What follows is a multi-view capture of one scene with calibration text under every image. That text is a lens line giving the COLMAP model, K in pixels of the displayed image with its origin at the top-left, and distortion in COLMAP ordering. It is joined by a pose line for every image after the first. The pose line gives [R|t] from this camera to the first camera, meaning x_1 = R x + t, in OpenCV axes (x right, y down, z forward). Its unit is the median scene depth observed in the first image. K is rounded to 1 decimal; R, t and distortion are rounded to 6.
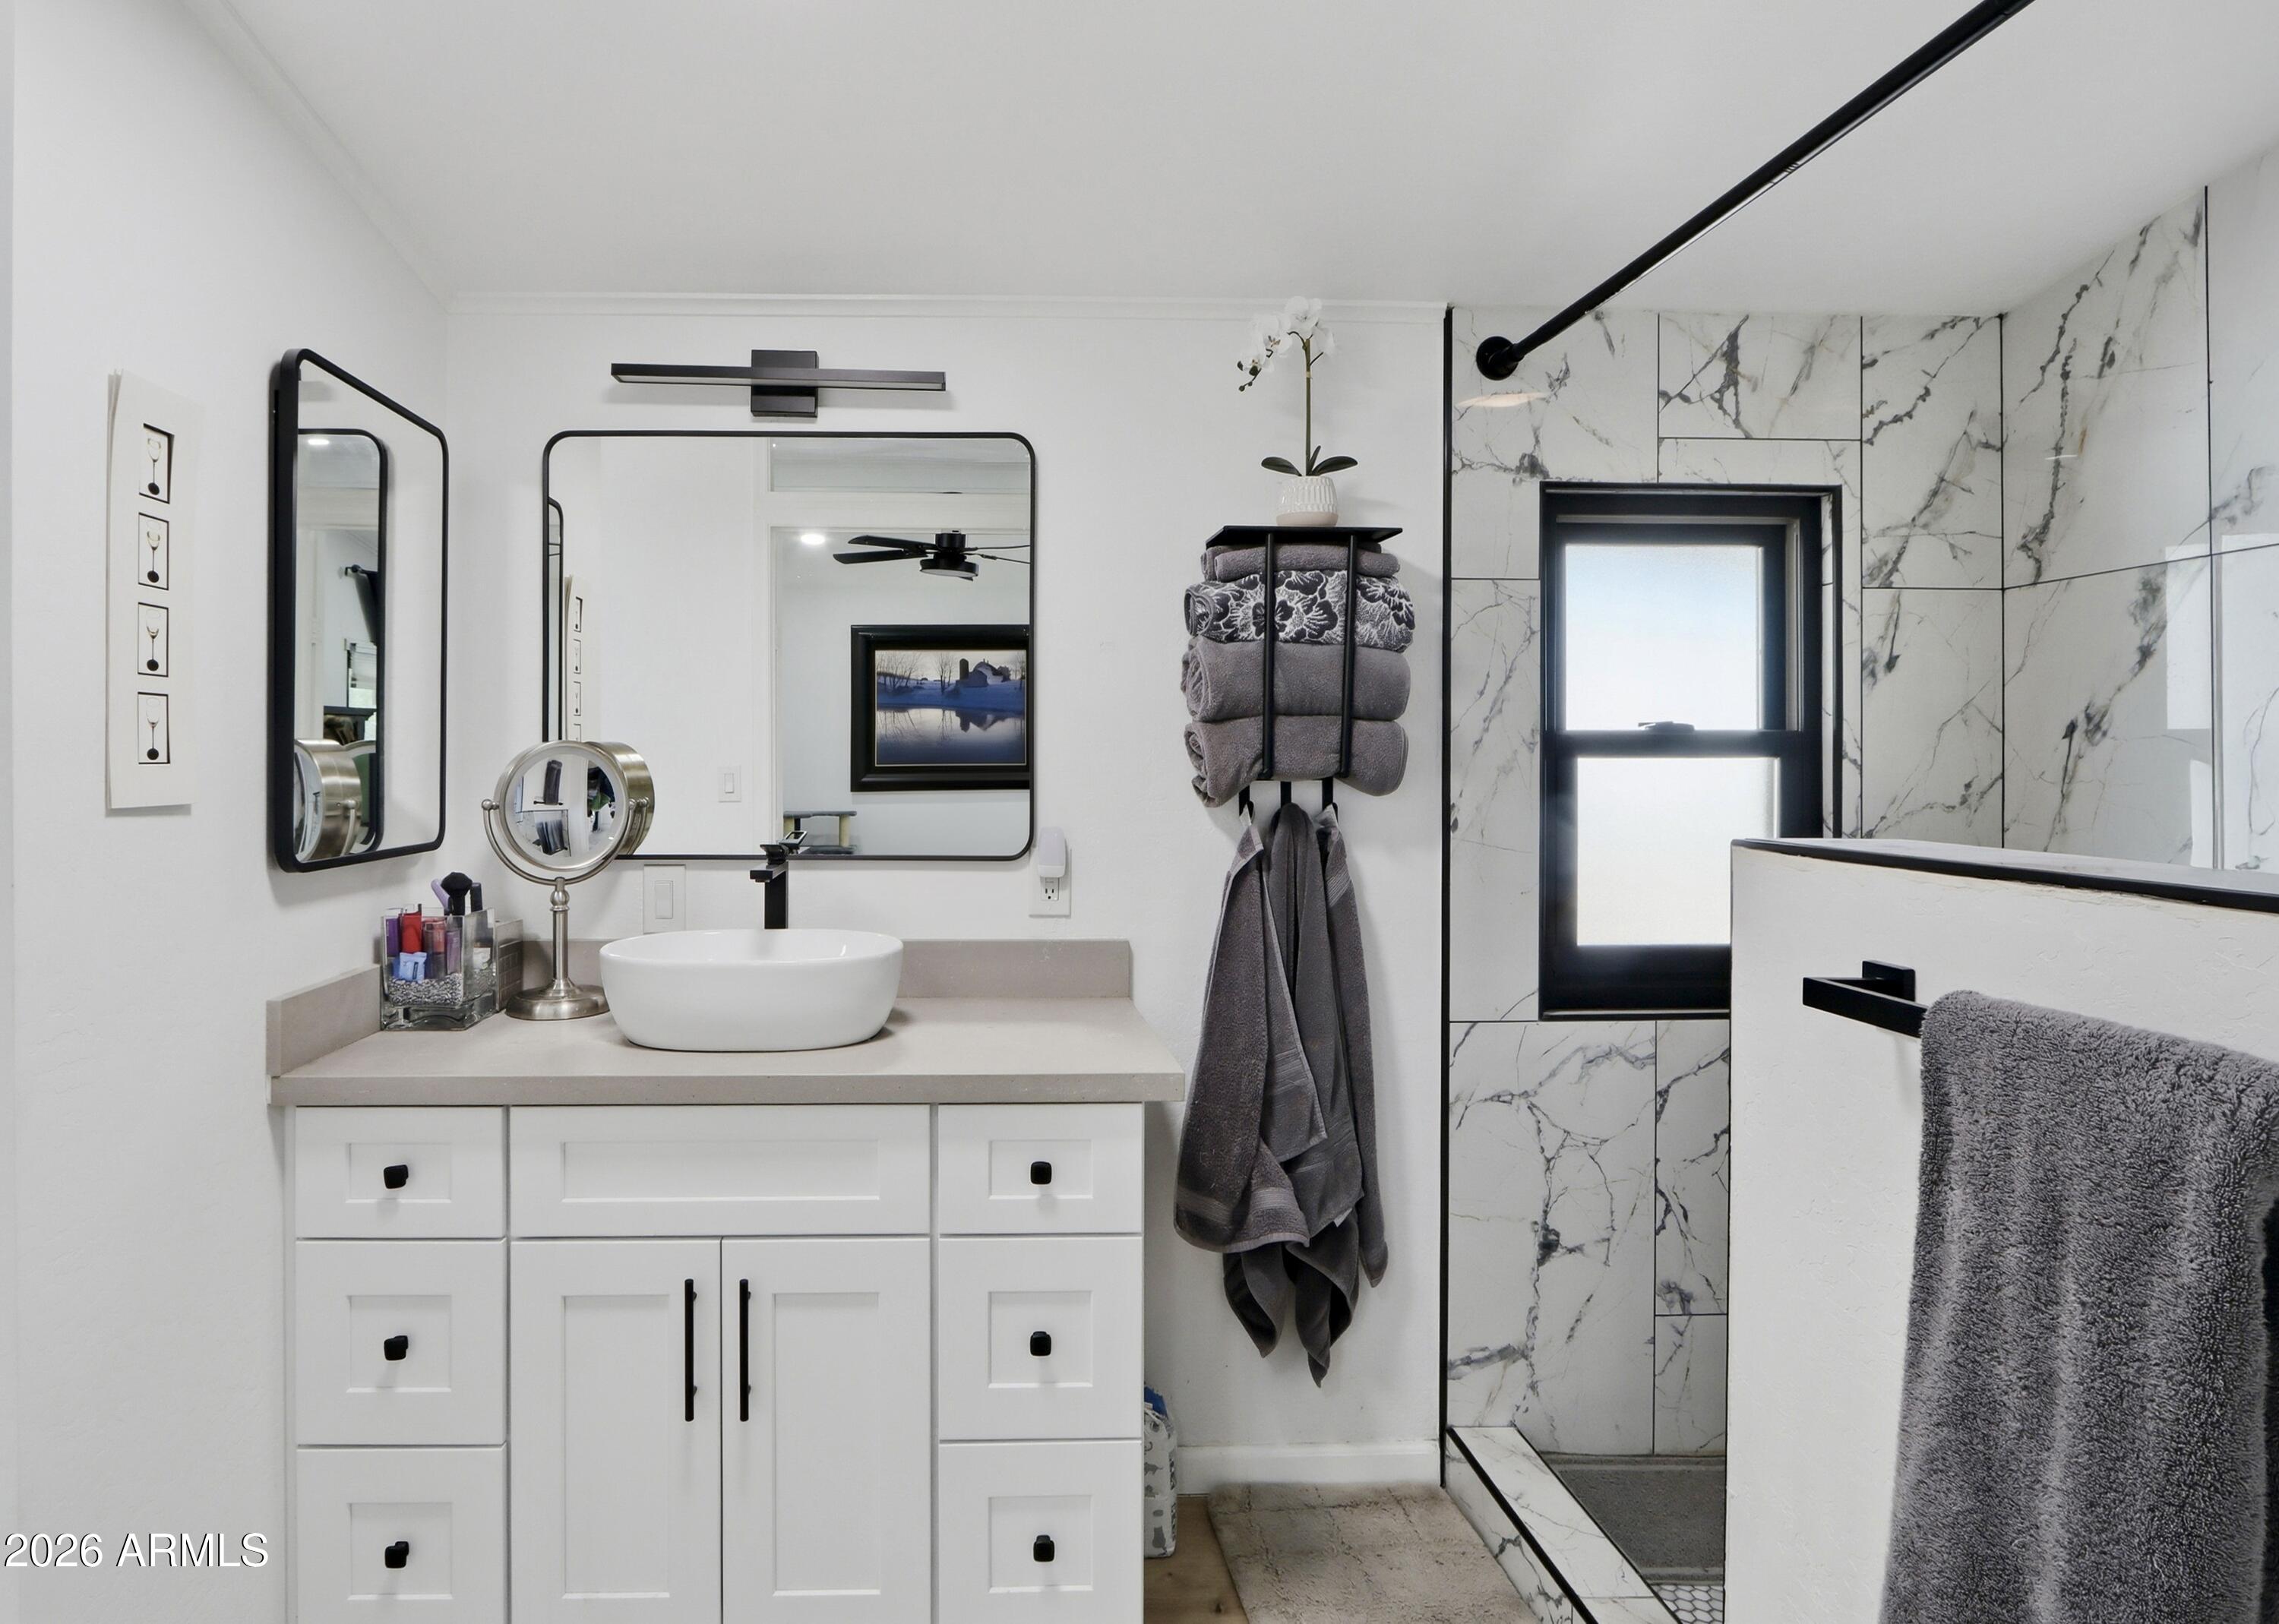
lens RADIAL K [[1360.7, 0, 1057.1], [0, 1360.7, 755.3], [0, 0, 1]] dist [-0.022352, 0.004862]
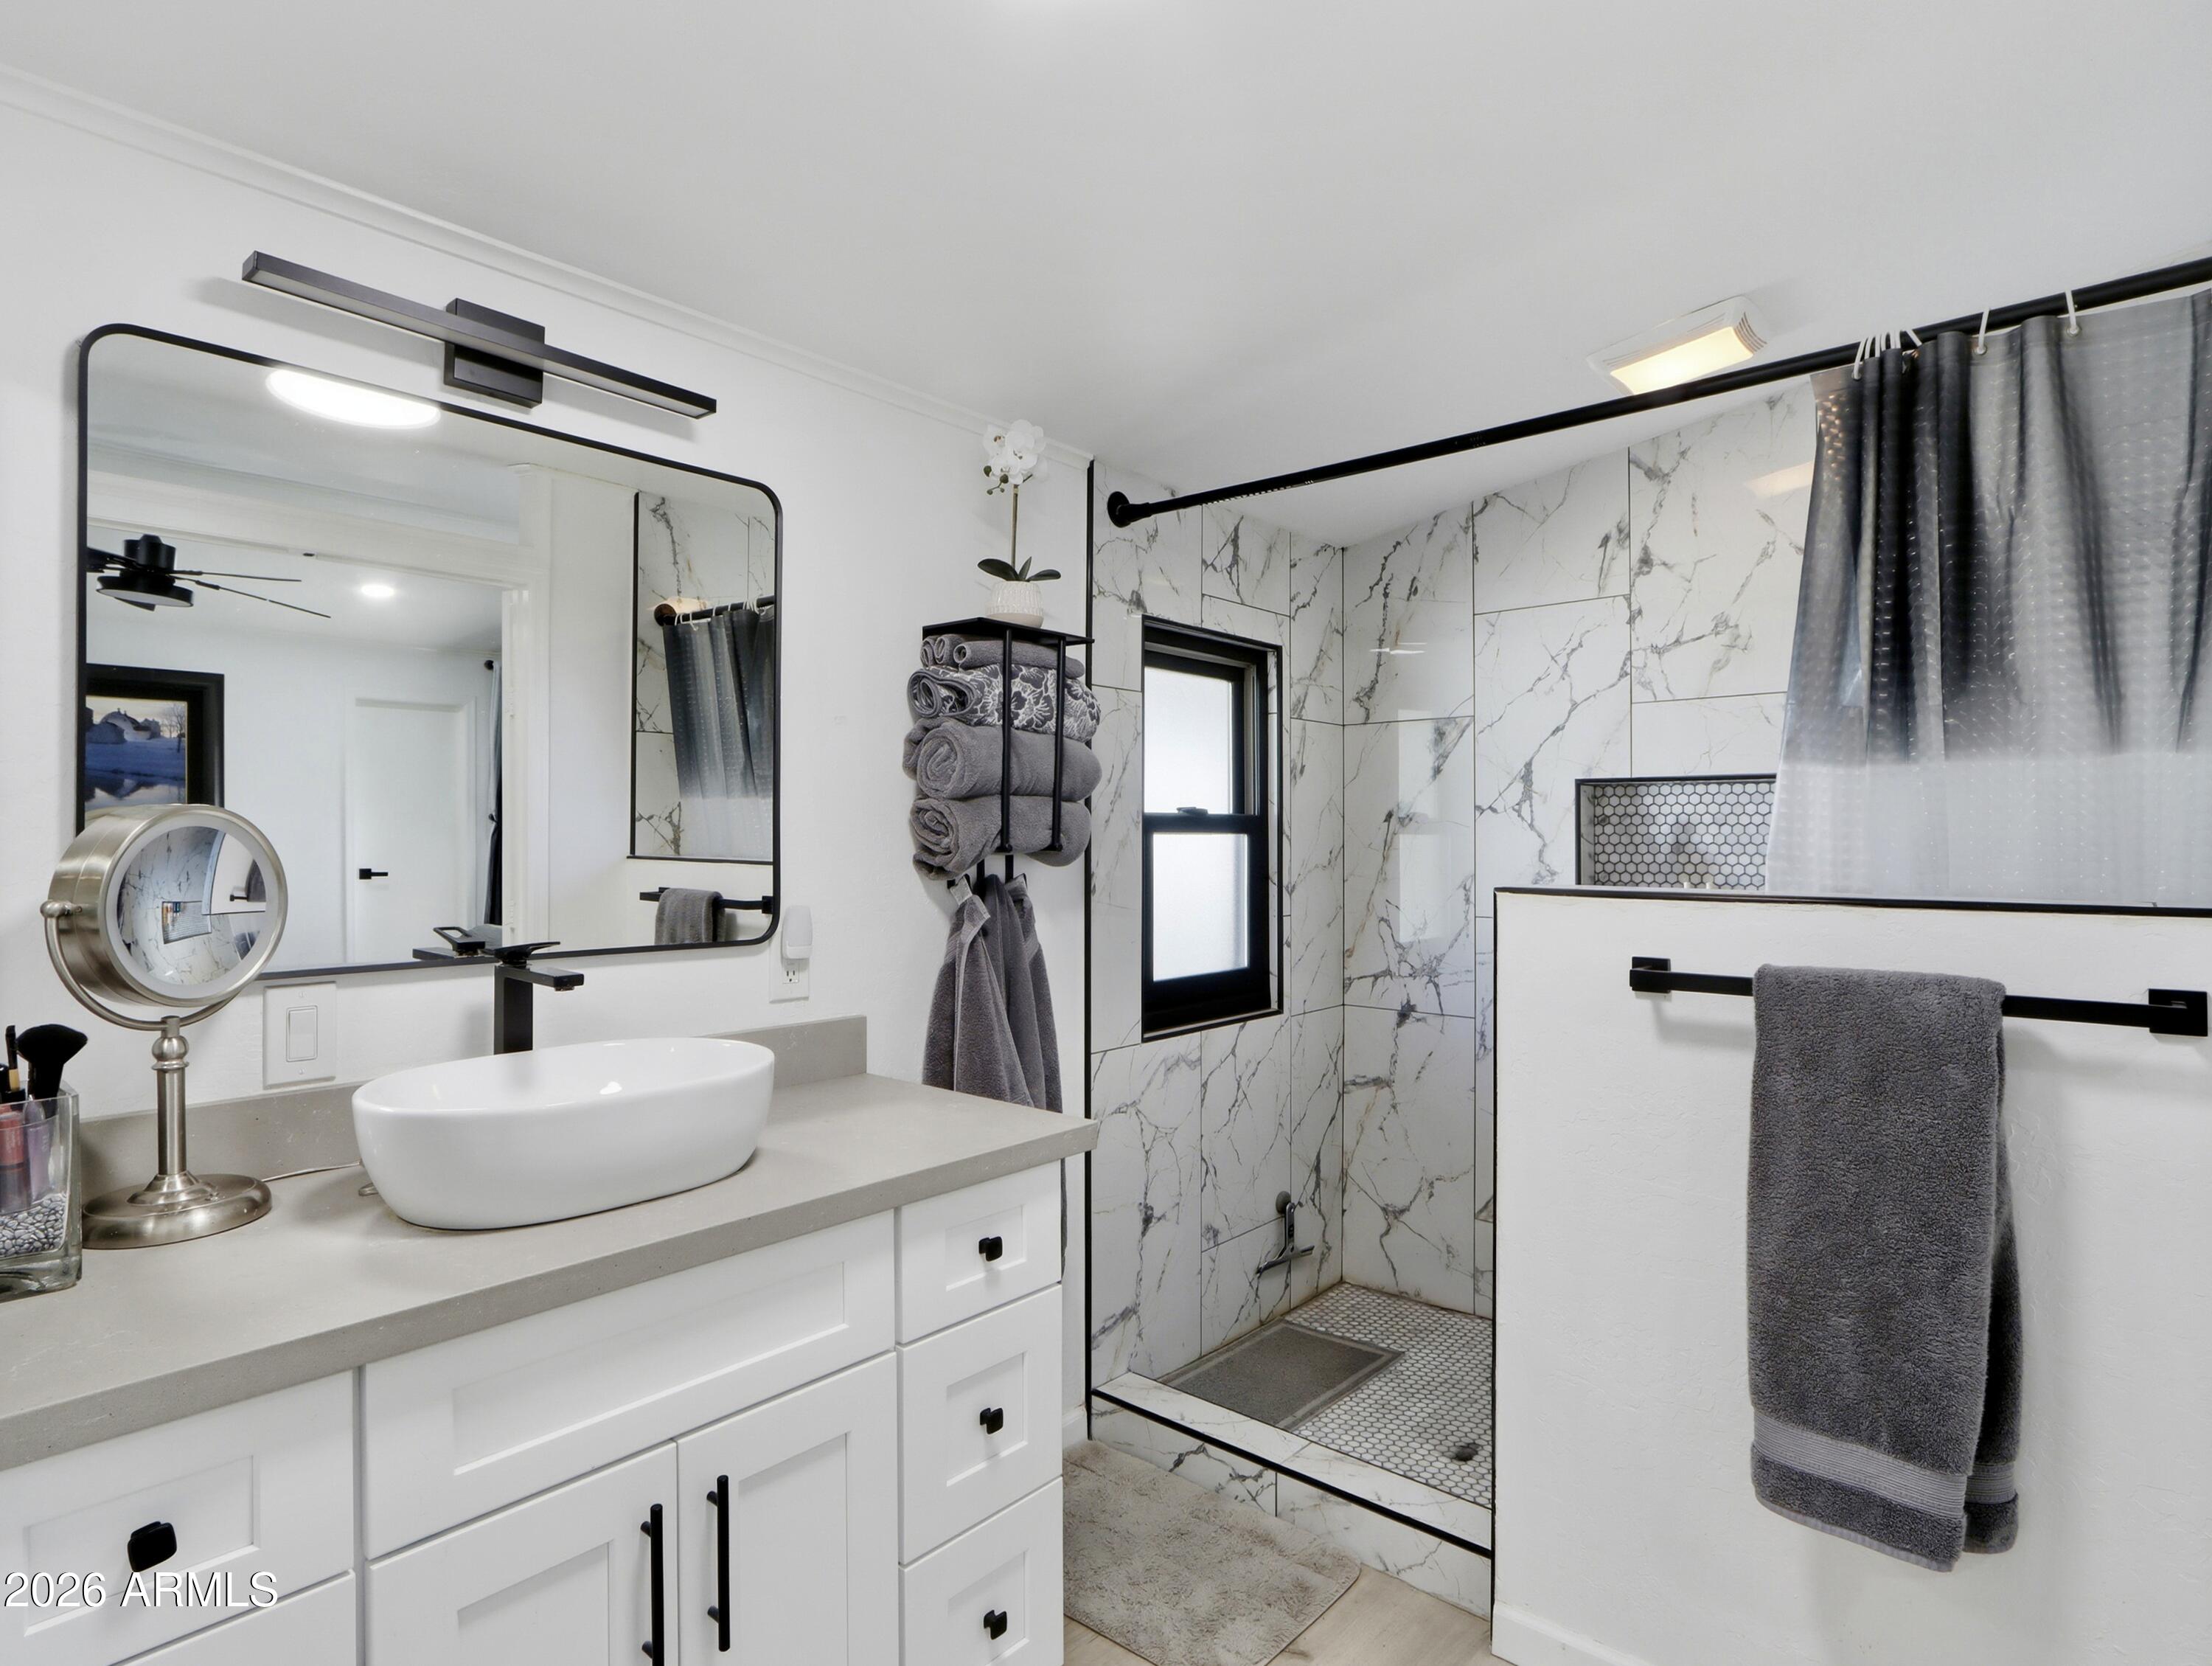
lens RADIAL K [[1203.8, 0, 1105.9], [0, 1203.8, 835.0], [0, 0, 1]] dist [-0.023100, 0.005128]
pose [[0.654474, 0.000327, 0.756085, -0.514298], [-0.001877, 0.999998, 0.001192, 0.001539], [-0.756082, -0.002200, 0.654473, 0.296101]]
